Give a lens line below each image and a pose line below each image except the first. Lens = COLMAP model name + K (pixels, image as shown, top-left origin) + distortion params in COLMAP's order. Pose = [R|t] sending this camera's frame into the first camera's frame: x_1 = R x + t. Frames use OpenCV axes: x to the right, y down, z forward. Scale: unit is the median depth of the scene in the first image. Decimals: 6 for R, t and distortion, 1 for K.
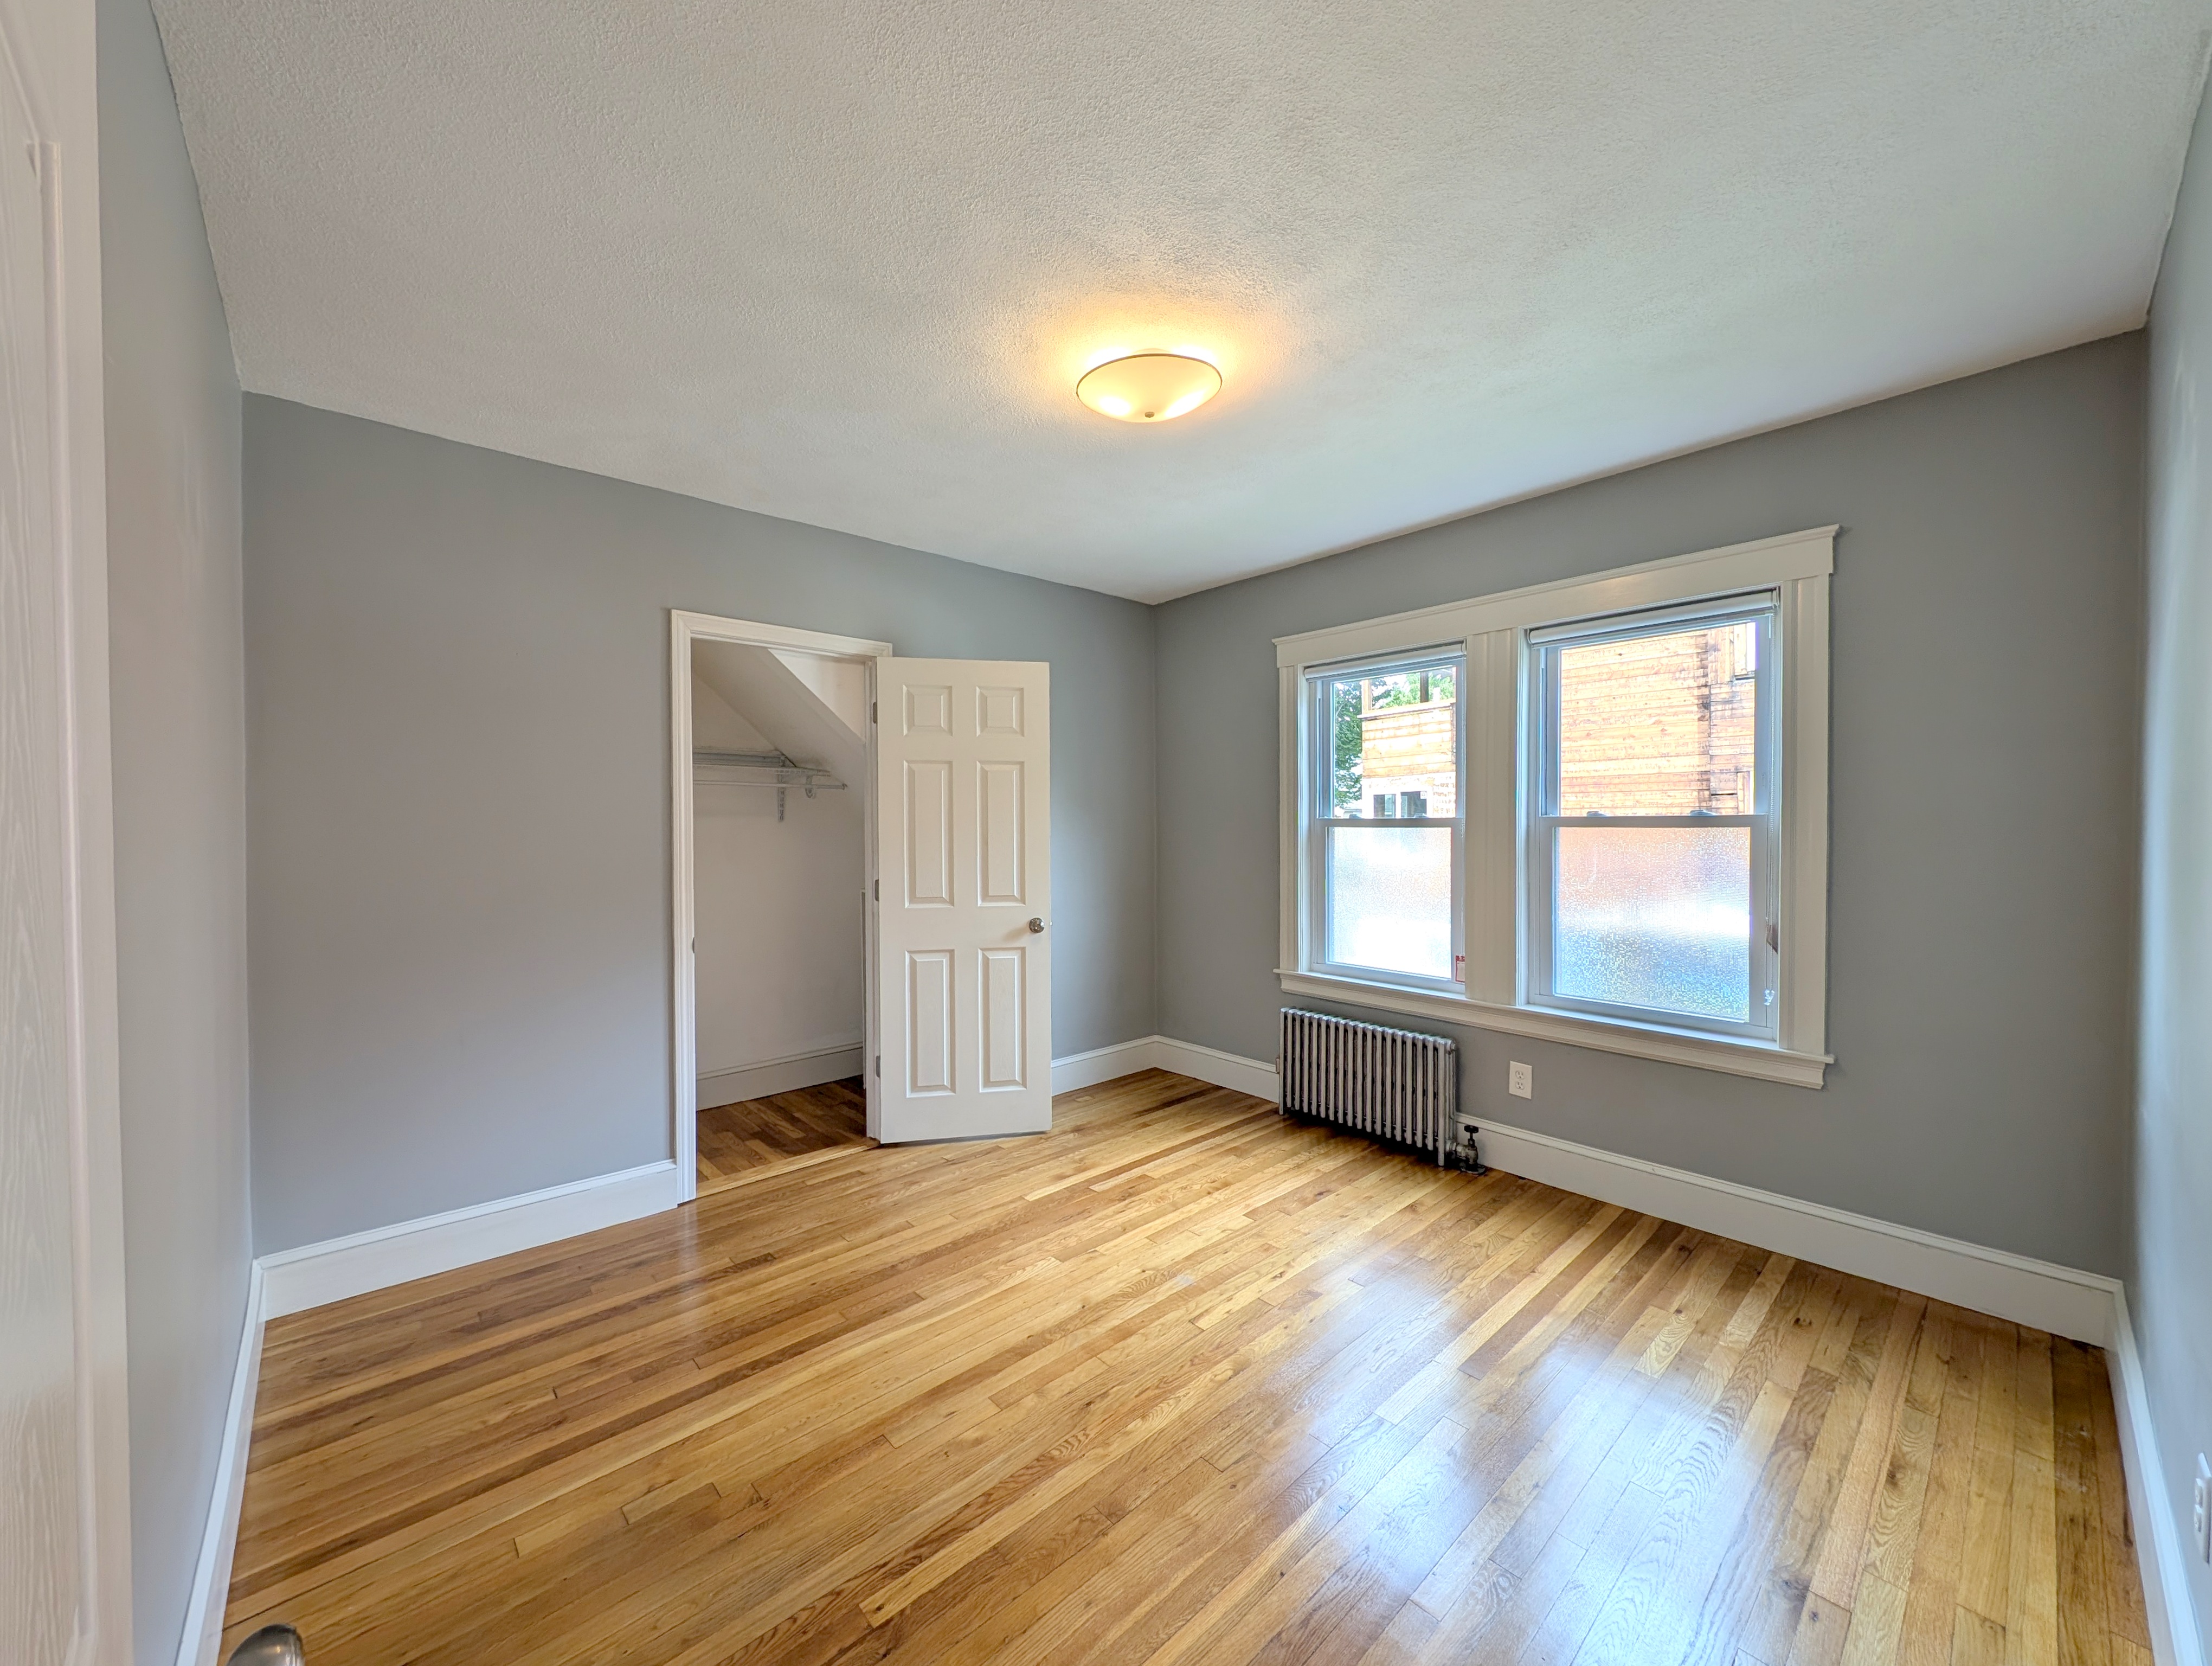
lens RADIAL K [[852.0, 0, 1106.0], [0, 852.0, 833.0], [0, 0, 1]] dist [-0.001060, -0.000671]
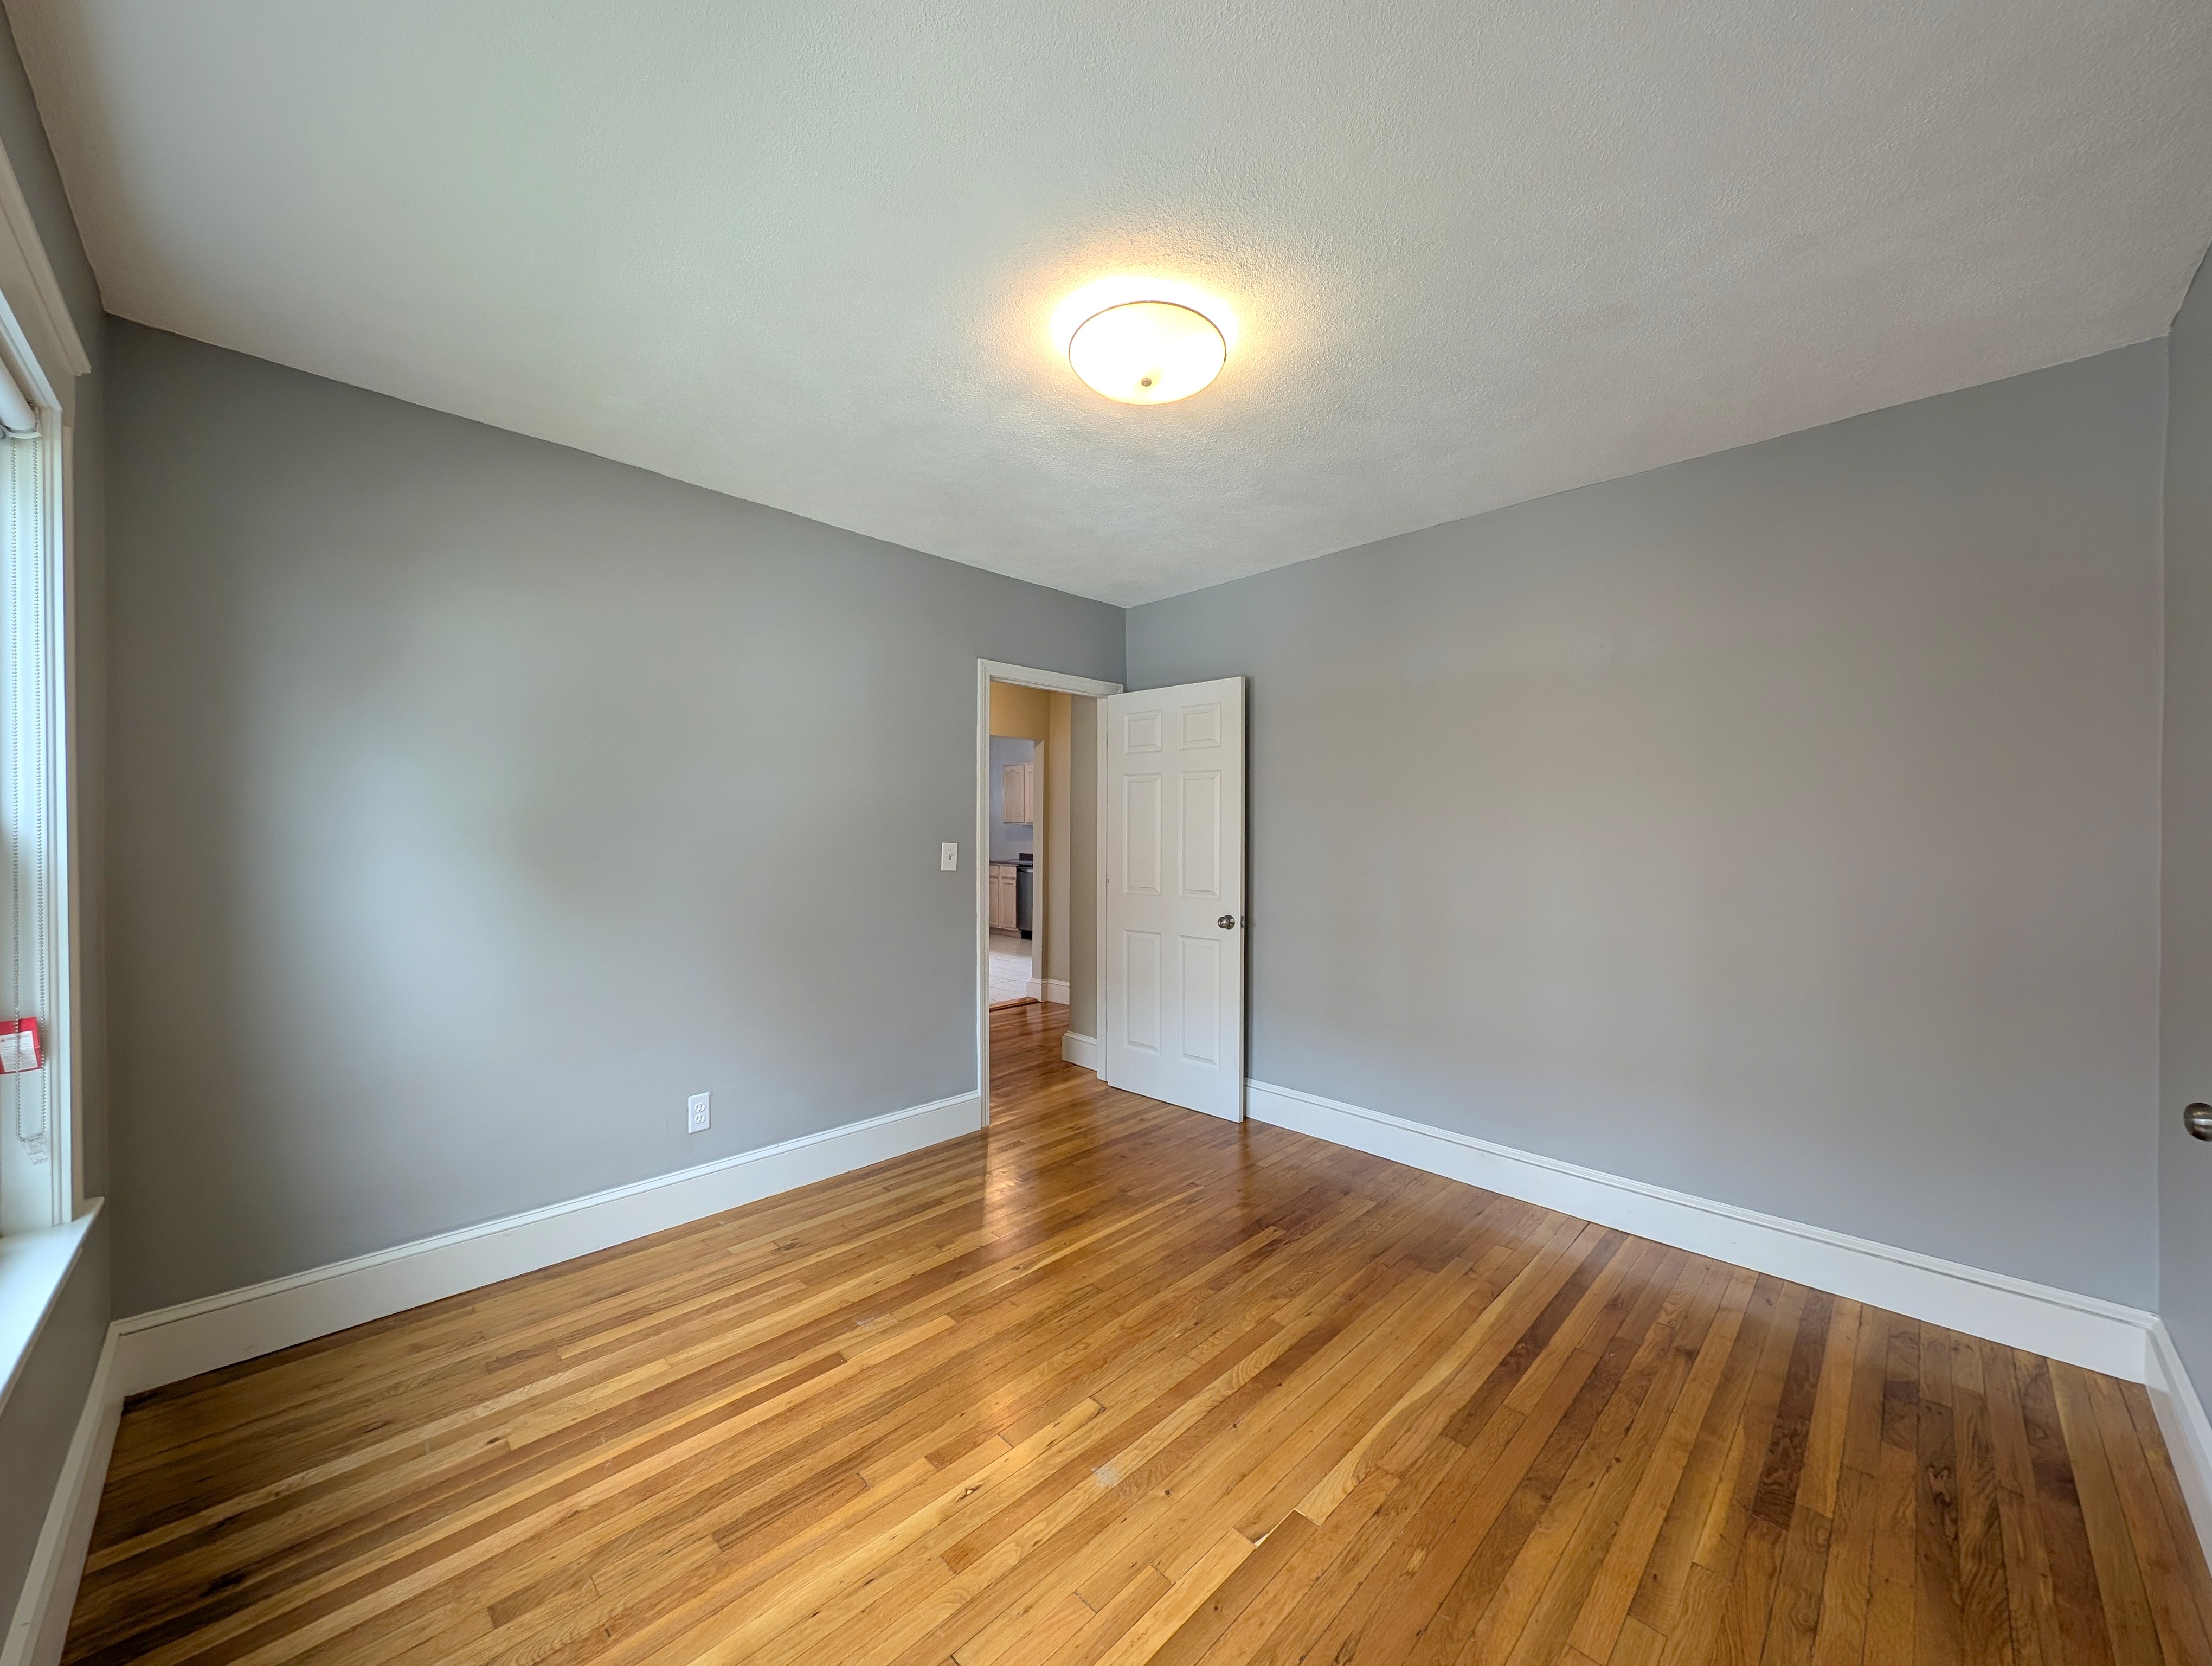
lens RADIAL K [[834.9, 0, 1107.3], [0, 834.9, 833.0], [0, 0, 1]] dist [-0.001909, -0.000325]
pose [[-0.998487, 0.002144, -0.054952, 0.146503], [0.001118, 0.999824, 0.018707, -0.023302], [0.054982, 0.018617, -0.998314, 1.888288]]
